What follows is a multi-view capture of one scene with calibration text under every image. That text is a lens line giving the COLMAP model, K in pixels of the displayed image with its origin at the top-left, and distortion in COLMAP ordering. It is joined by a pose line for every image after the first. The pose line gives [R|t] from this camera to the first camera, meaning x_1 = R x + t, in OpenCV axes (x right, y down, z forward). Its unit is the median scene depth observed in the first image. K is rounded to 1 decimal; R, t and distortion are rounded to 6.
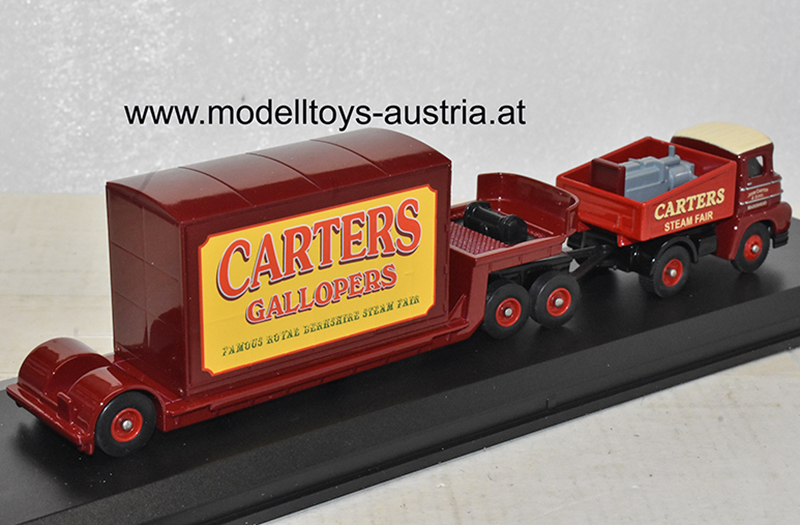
lens RADIAL K [[2277.1, 0, 402.6], [0, 2277.1, 260.1], [0, 0, 1]] dist [0.088464, 0.000000]
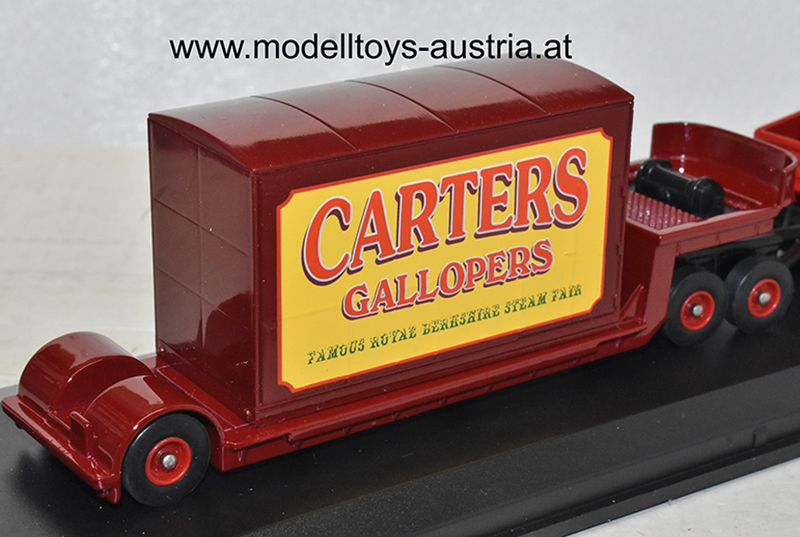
lens RADIAL K [[1972.1, 0, 399.4], [0, 1972.1, 272.1], [0, 0, 1]] dist [-0.019814, 0.000000]
pose [[0.999474, 0.023585, -0.022274, -0.037386], [-0.023363, 0.999675, 0.010159, 0.006846], [0.022507, -0.009633, 0.999700, 0.388523]]
